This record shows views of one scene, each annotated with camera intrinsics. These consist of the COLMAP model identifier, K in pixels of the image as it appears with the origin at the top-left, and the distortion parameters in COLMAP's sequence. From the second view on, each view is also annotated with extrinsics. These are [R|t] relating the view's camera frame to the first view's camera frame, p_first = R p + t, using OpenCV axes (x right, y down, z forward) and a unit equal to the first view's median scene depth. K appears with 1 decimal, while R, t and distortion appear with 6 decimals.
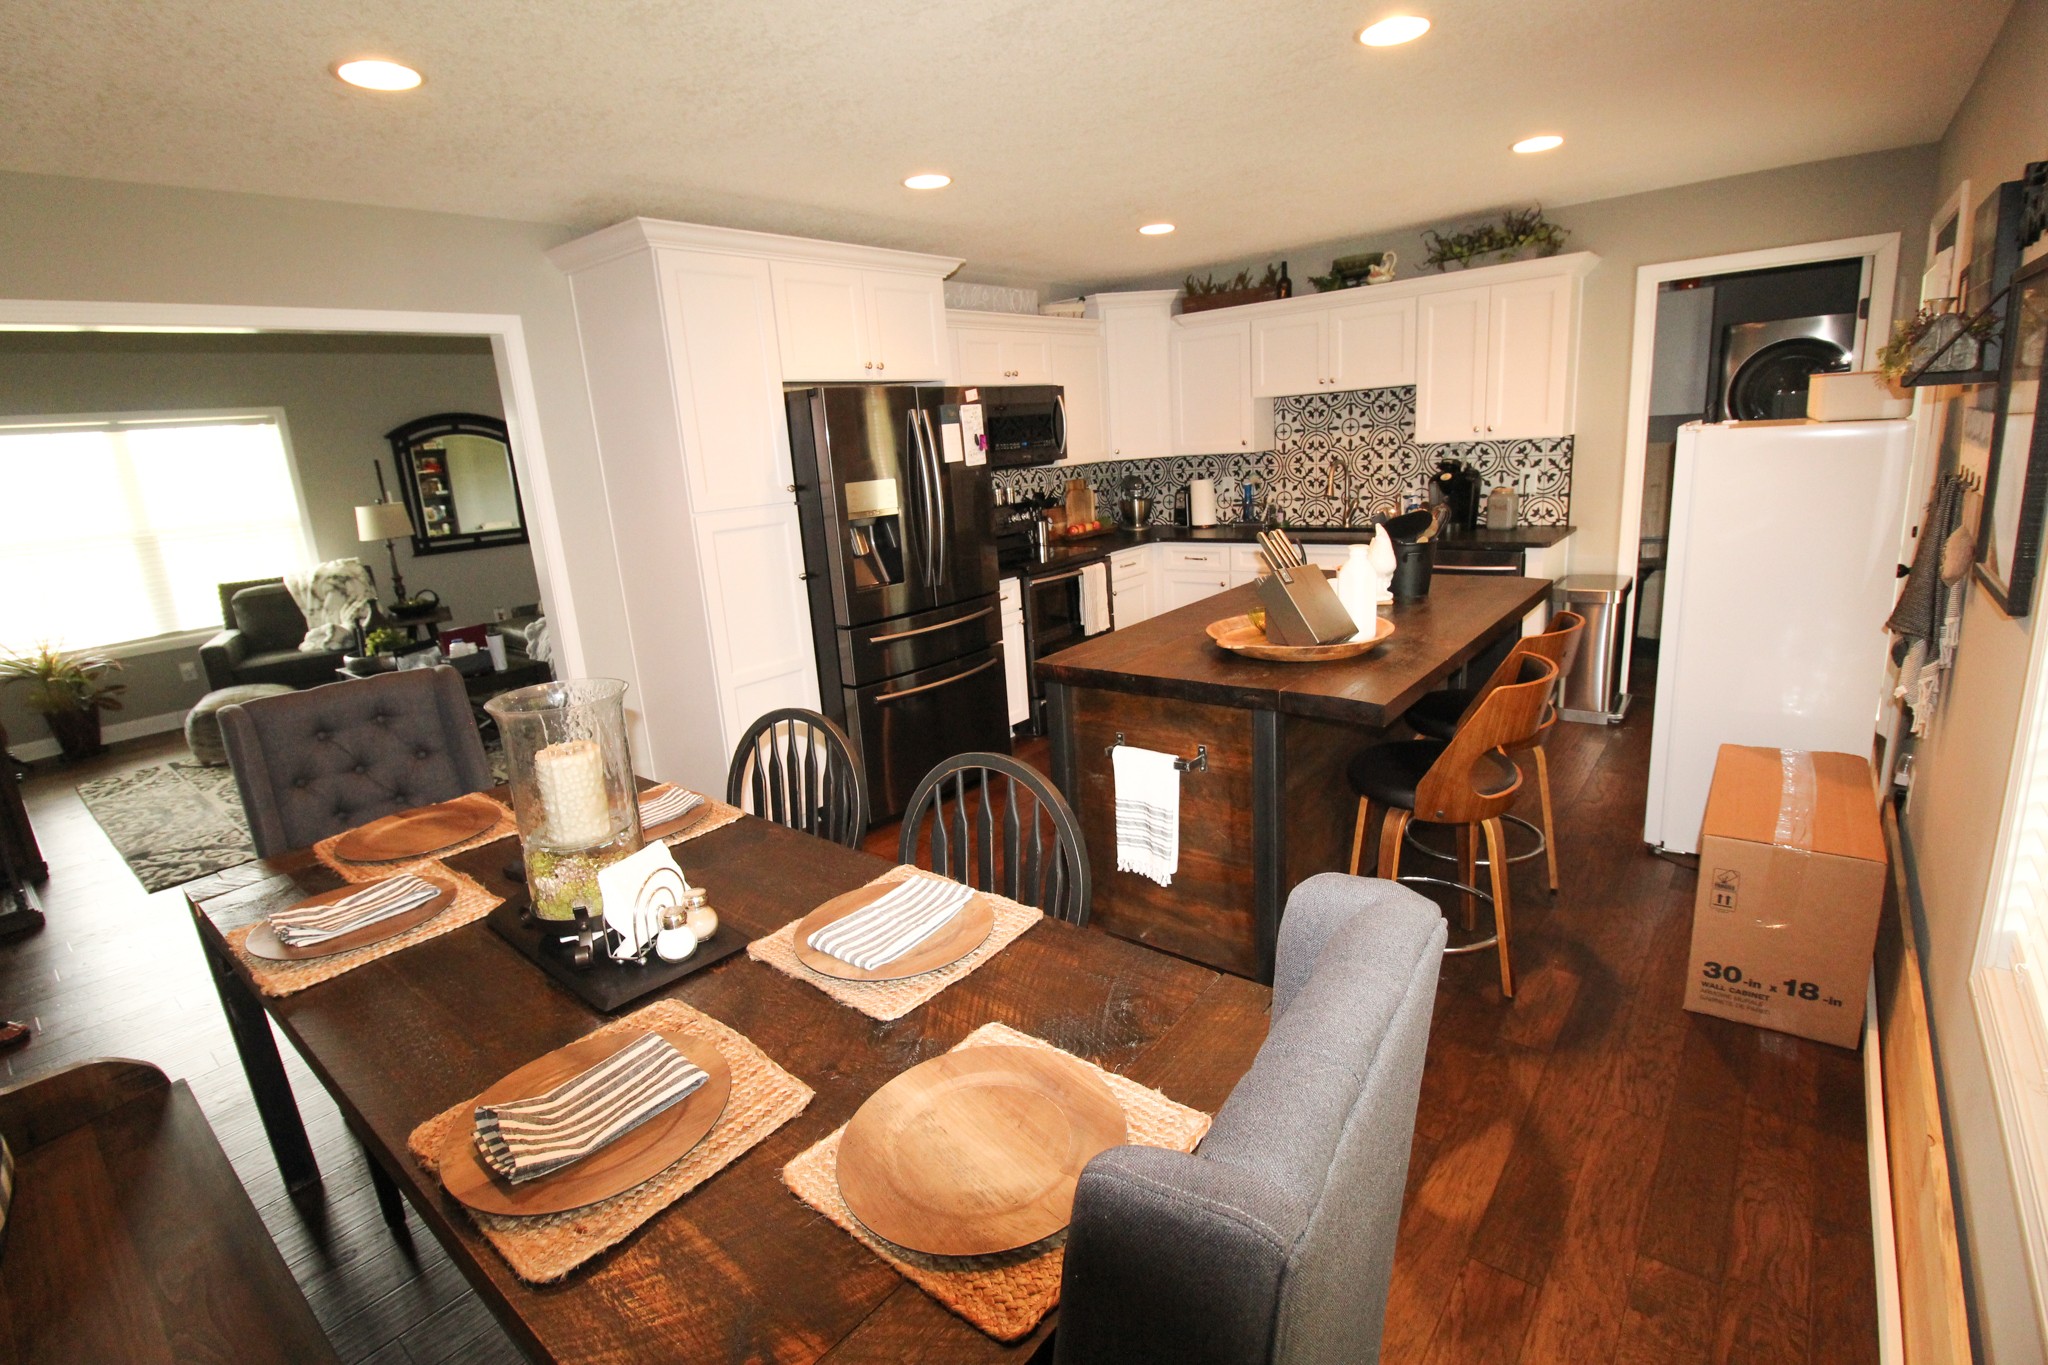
lens RADIAL K [[946.0, 0, 1019.1], [0, 946.0, 664.8], [0, 0, 1]] dist [-0.006447, -0.009678]
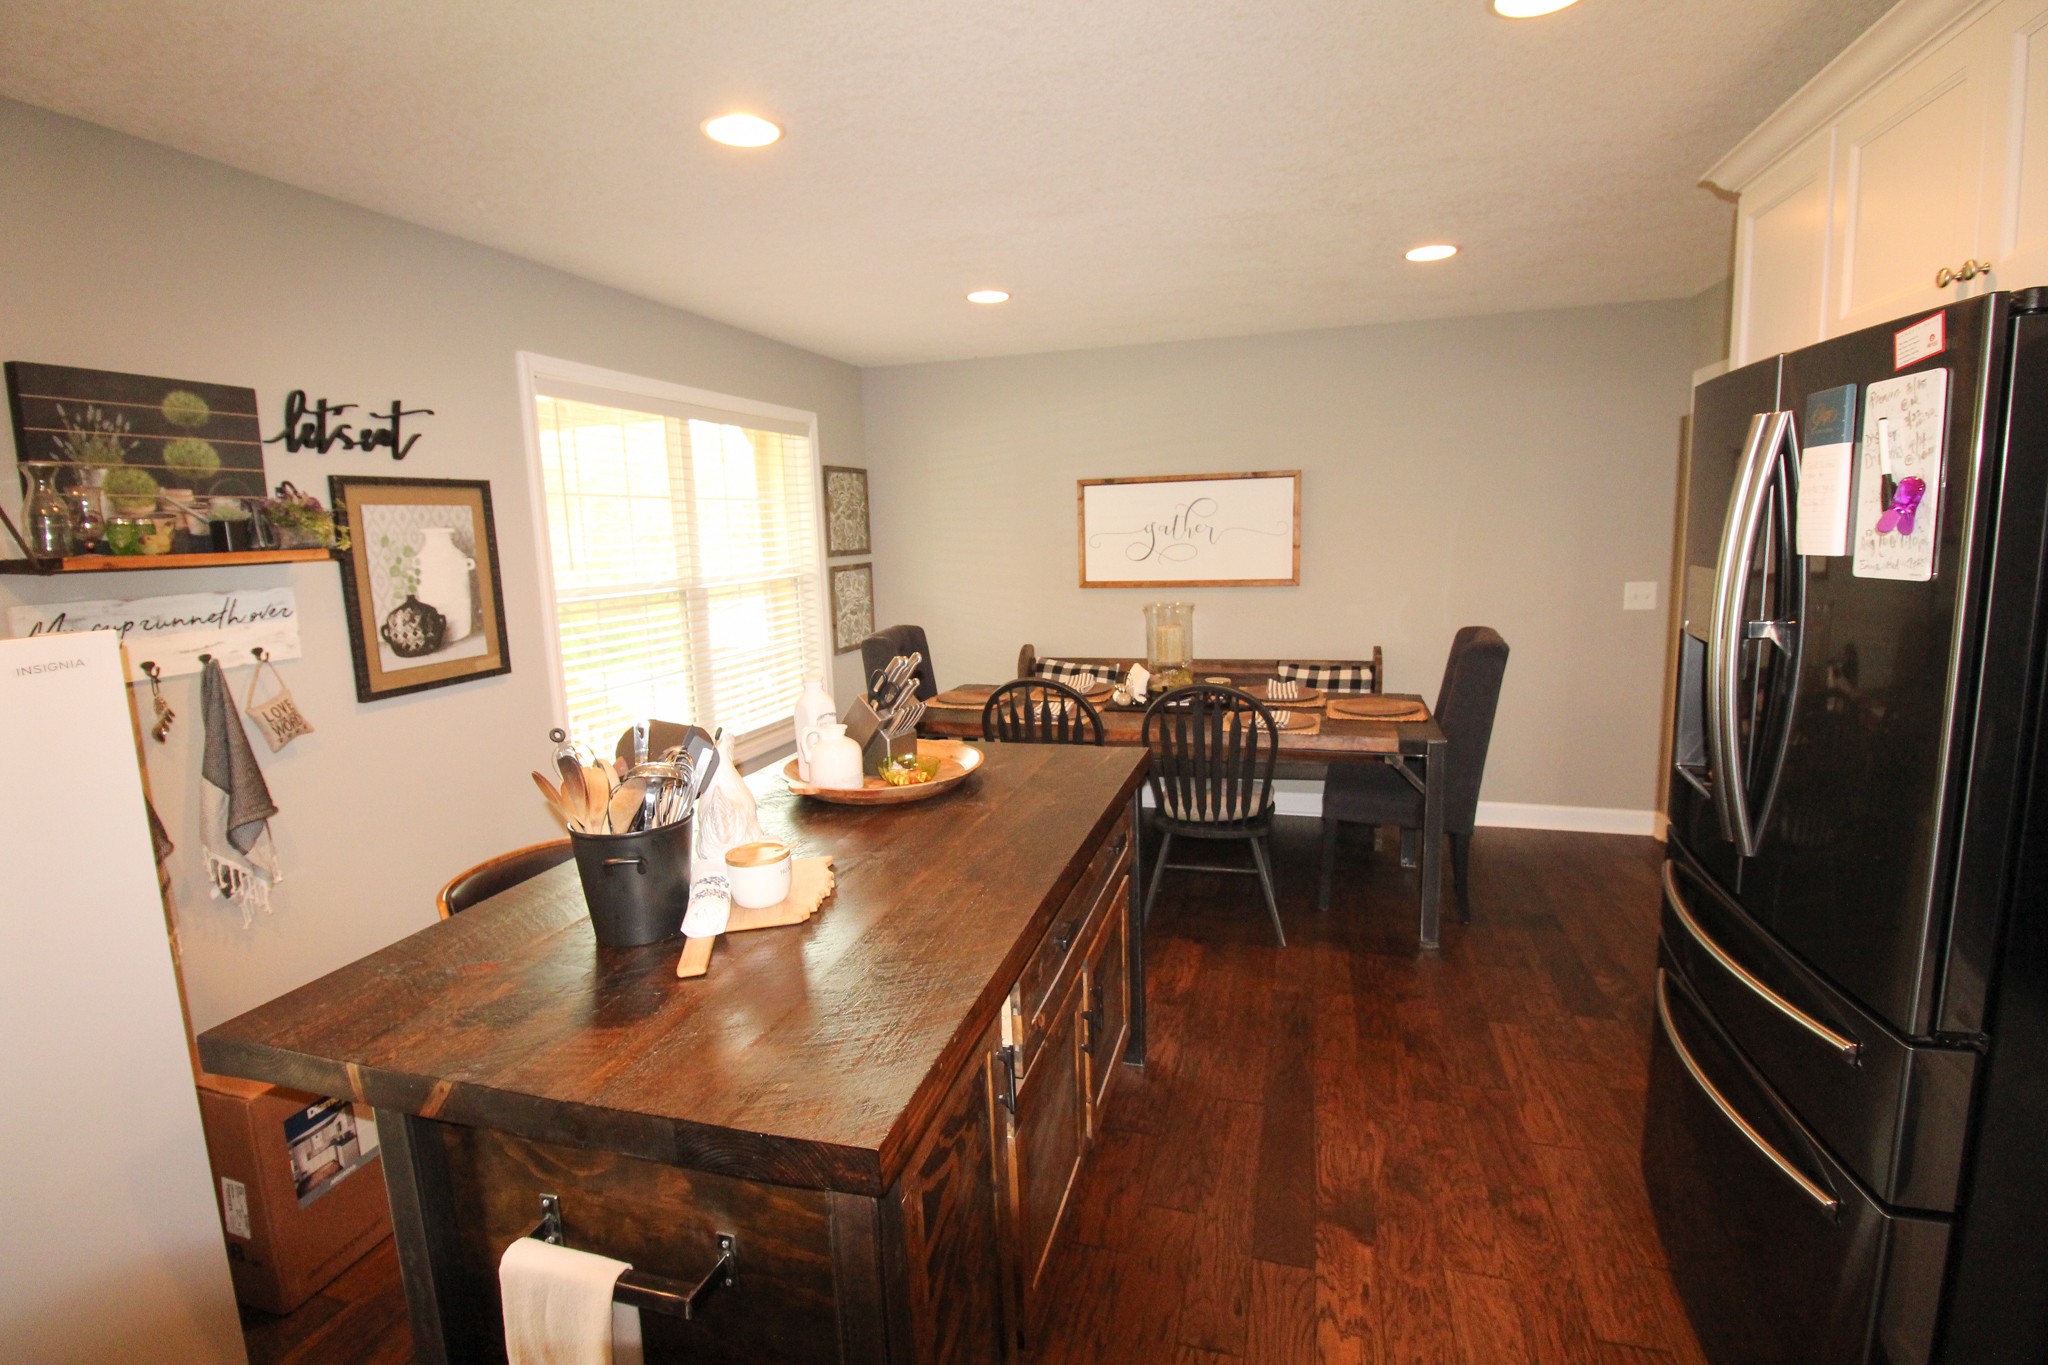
lens RADIAL K [[946.0, 0, 1023.3], [0, 946.0, 668.7], [0, 0, 1]] dist [-0.006447, -0.009678]
pose [[-0.915454, 0.158803, -0.369766, 0.241747], [0.006293, 0.924383, 0.381413, -0.228038], [0.402375, 0.346839, -0.847229, 0.876924]]
